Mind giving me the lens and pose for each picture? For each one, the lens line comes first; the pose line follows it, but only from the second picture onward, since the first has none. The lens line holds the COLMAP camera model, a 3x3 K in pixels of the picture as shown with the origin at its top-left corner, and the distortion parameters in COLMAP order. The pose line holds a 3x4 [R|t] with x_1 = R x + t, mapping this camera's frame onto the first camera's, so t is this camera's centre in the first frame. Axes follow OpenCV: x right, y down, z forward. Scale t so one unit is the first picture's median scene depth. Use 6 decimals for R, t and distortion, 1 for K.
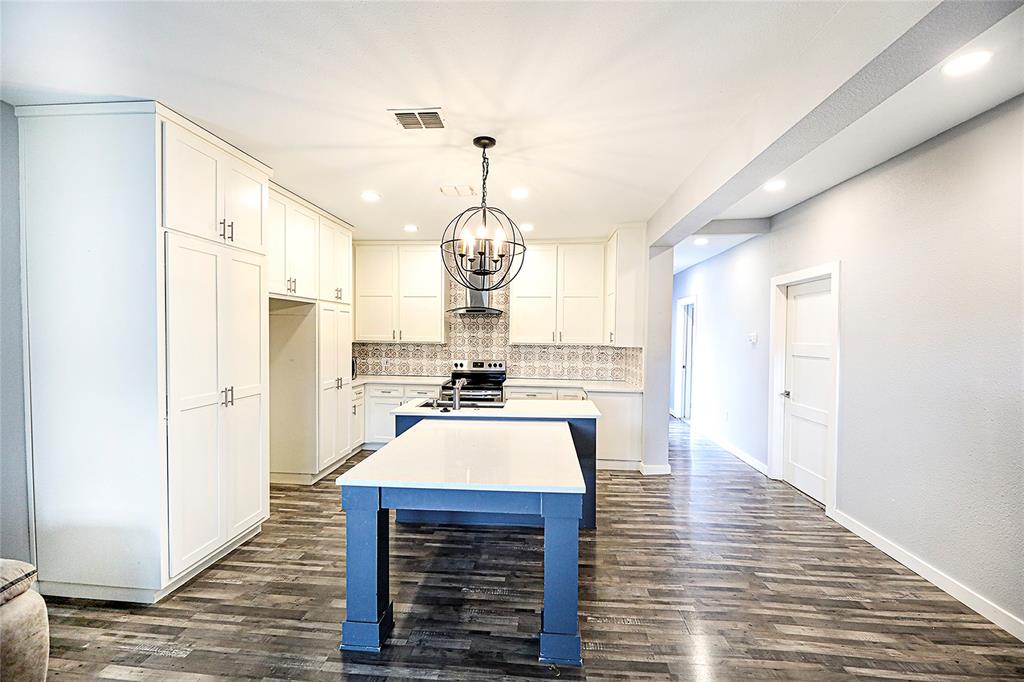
lens RADIAL K [[413.5, 0, 509.7], [0, 413.5, 341.2], [0, 0, 1]] dist [-0.011673, -0.000292]
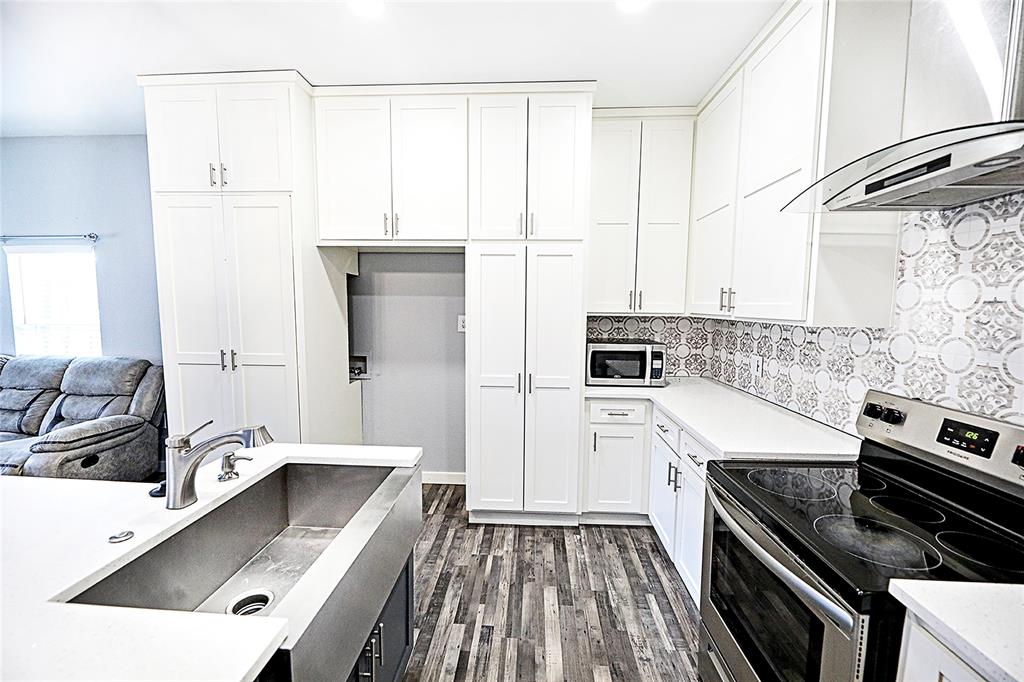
lens RADIAL K [[413.5, 0, 508.7], [0, 413.5, 337.4], [0, 0, 1]] dist [-0.011673, -0.000292]
pose [[0.017093, 0.069504, -0.997435, 0.149067], [-0.035550, 0.996992, 0.068864, 0.001863], [0.999222, 0.034282, 0.019513, 0.943578]]
